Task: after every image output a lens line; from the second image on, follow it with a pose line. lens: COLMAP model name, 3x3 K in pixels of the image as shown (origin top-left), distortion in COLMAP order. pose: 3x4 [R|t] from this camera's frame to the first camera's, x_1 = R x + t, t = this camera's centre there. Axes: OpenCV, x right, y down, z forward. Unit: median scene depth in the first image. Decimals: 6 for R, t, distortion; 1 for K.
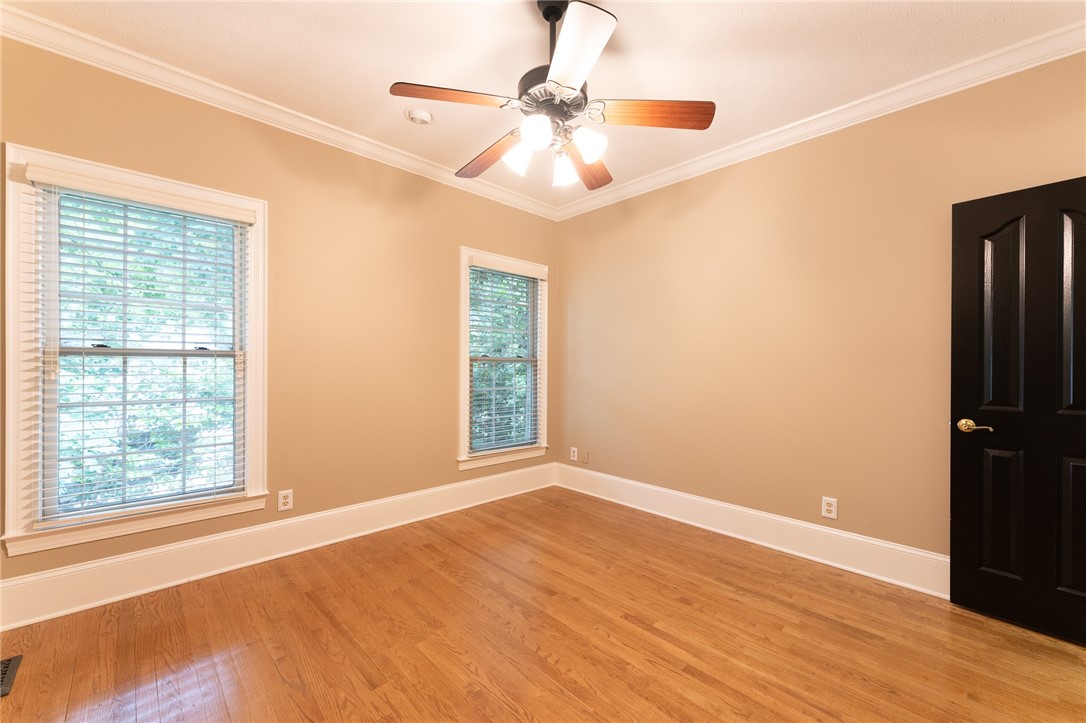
lens RADIAL K [[433.7, 0, 554.1], [0, 433.7, 364.1], [0, 0, 1]] dist [-0.008883, 0.000926]
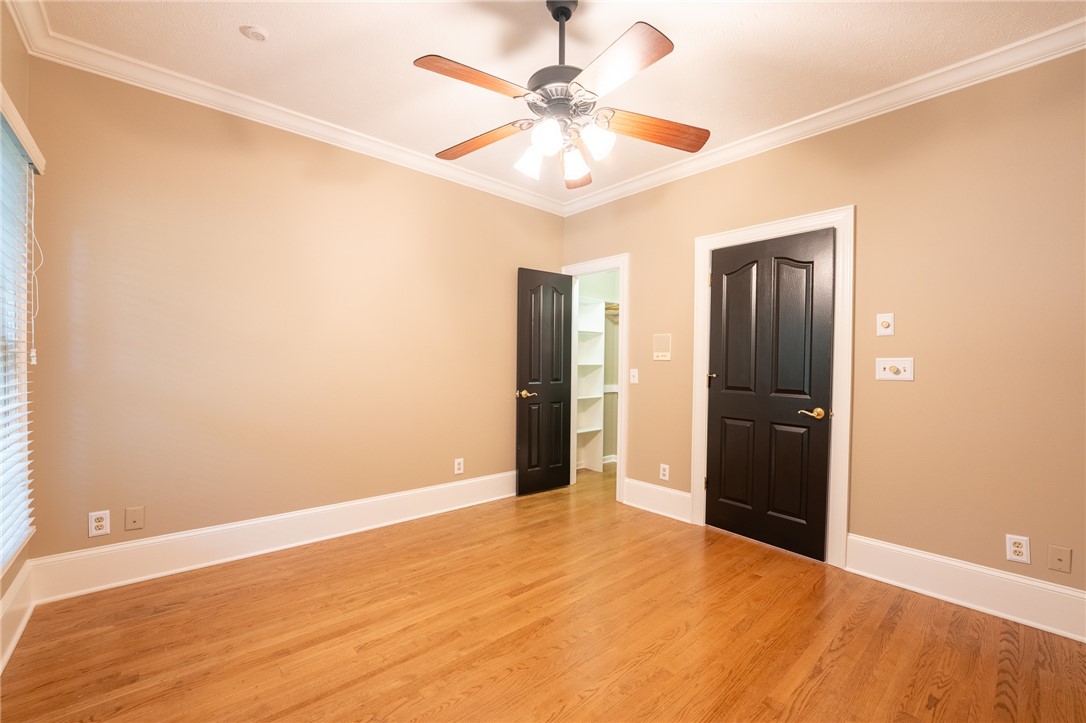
lens RADIAL K [[433.7, 0, 553.4], [0, 433.7, 363.9], [0, 0, 1]] dist [-0.008883, 0.000926]
pose [[0.059827, -0.013044, 0.998124, -0.737736], [-0.015155, 0.999788, 0.013974, -0.007564], [-0.998094, -0.015962, 0.059617, 0.689955]]
